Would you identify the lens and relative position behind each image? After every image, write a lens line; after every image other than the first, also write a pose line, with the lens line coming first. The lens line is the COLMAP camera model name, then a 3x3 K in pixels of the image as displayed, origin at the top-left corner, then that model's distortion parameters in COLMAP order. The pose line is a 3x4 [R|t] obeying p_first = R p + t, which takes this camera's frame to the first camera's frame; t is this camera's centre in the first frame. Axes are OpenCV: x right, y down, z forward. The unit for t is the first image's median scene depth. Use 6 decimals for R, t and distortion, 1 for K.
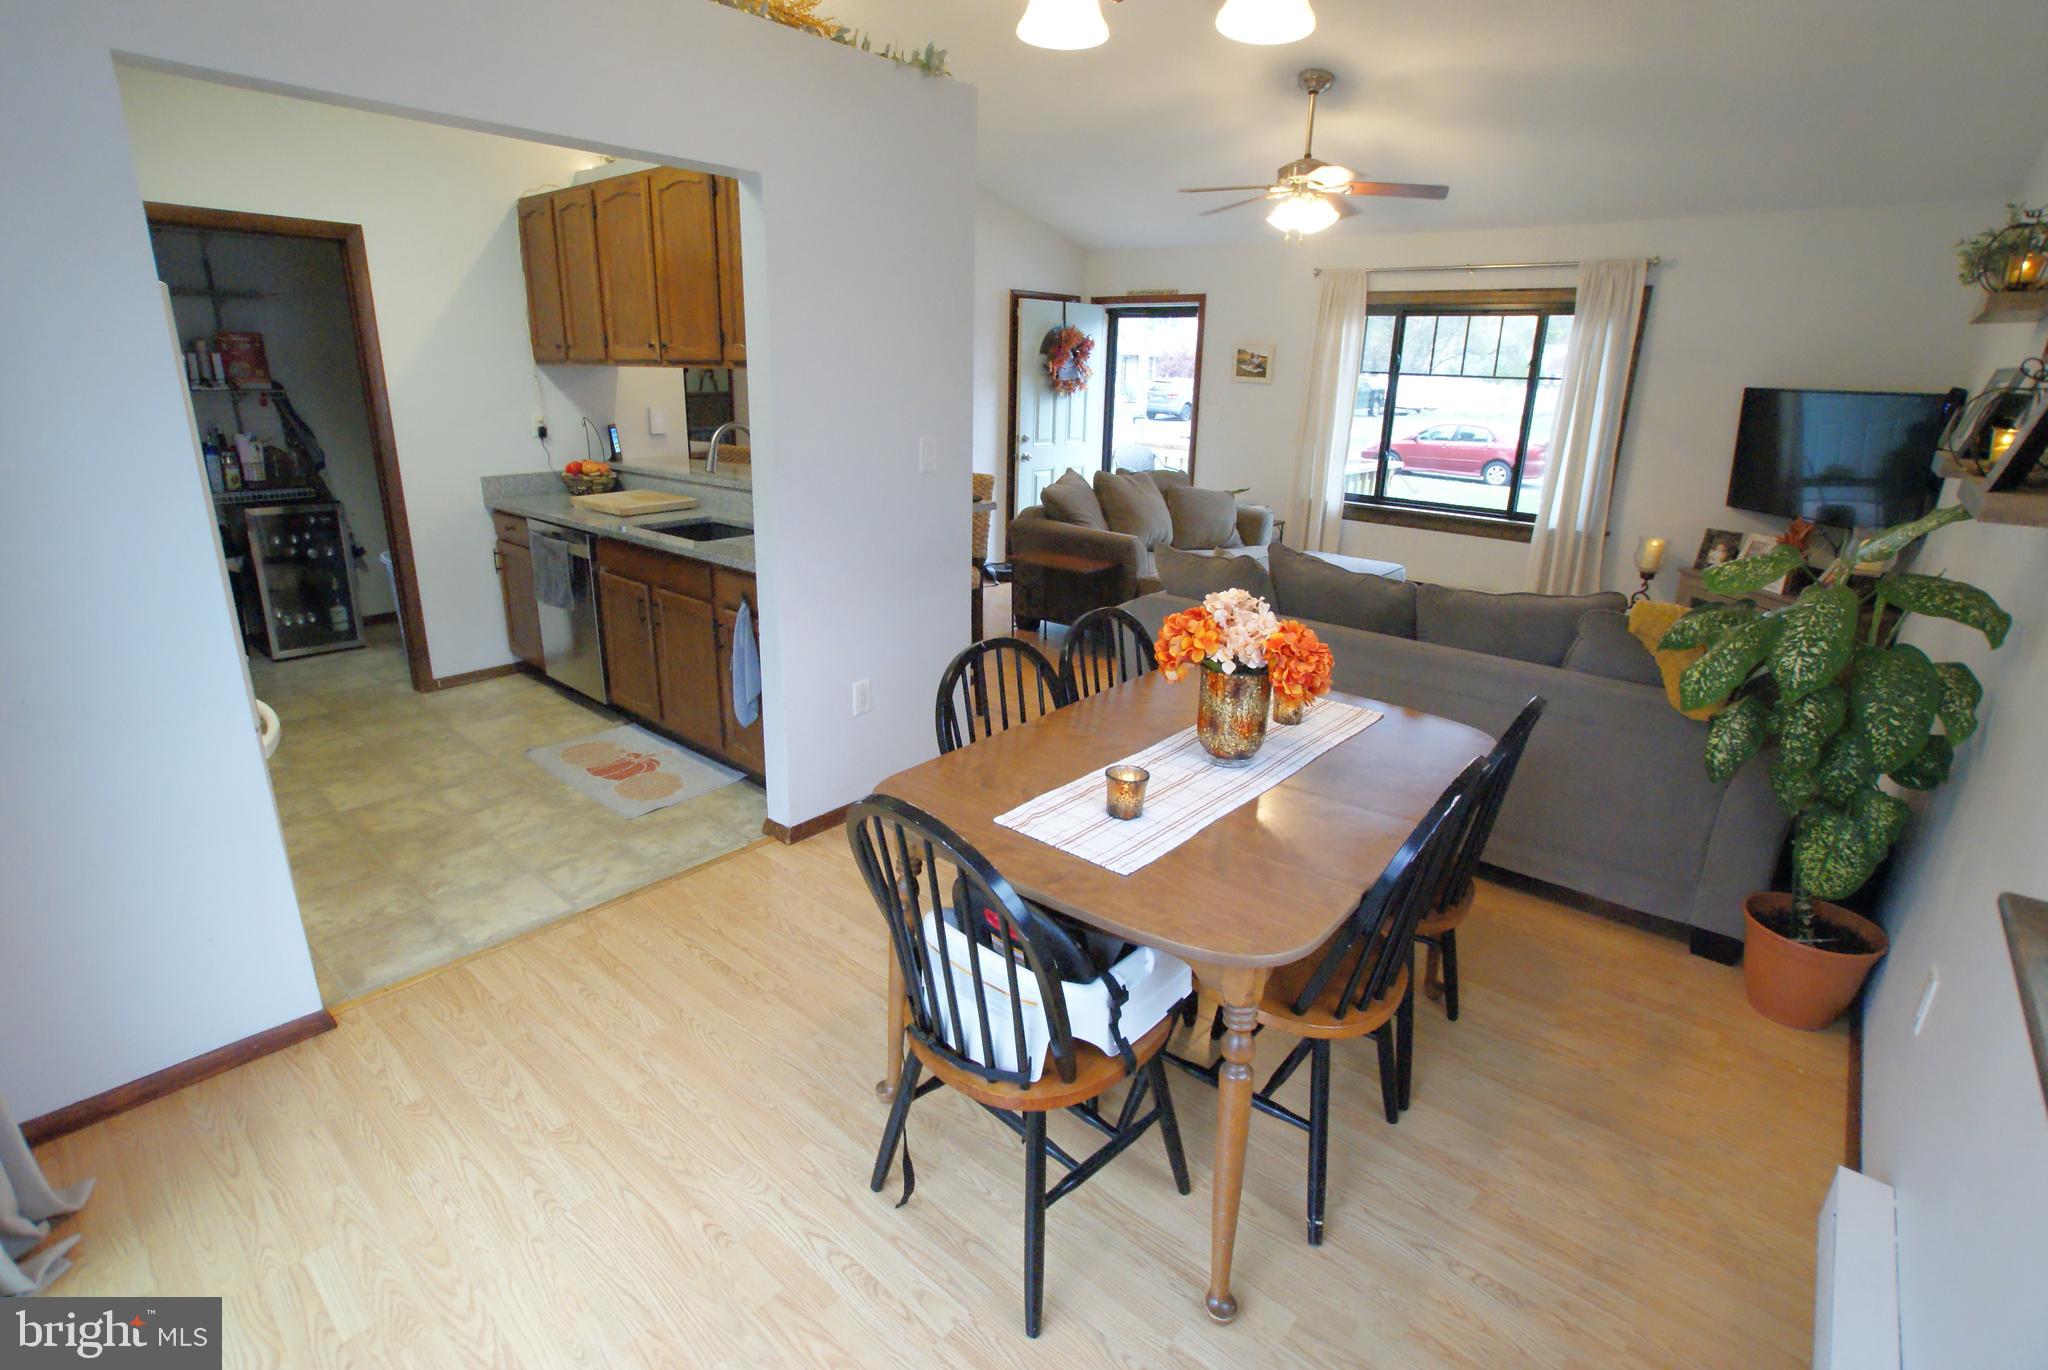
lens RADIAL K [[975.7, 0, 983.1], [0, 975.7, 648.6], [0, 0, 1]] dist [-0.039882, 0.011950]
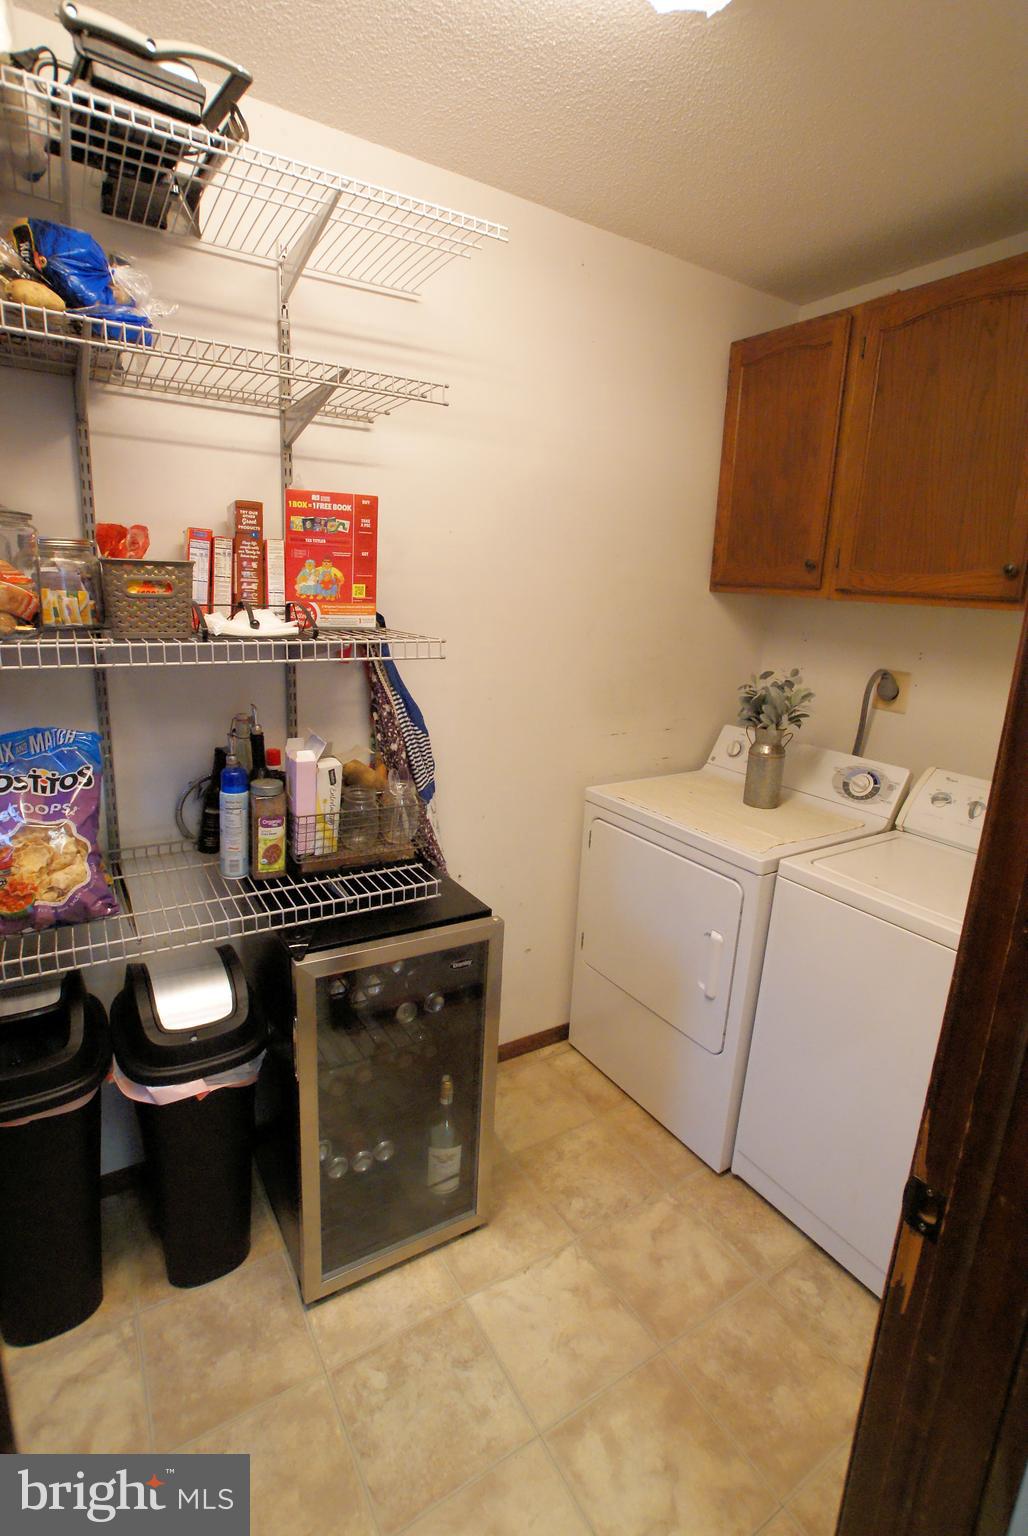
lens RADIAL K [[731.8, 0, 500.6], [0, 731.8, 762.5], [0, 0, 1]] dist [-0.039882, 0.011950]
pose [[0.949537, 0.098458, -0.297800, -0.596908], [-0.114359, 0.992772, -0.036407, -0.211301], [0.292063, 0.068626, 0.953934, 0.723184]]
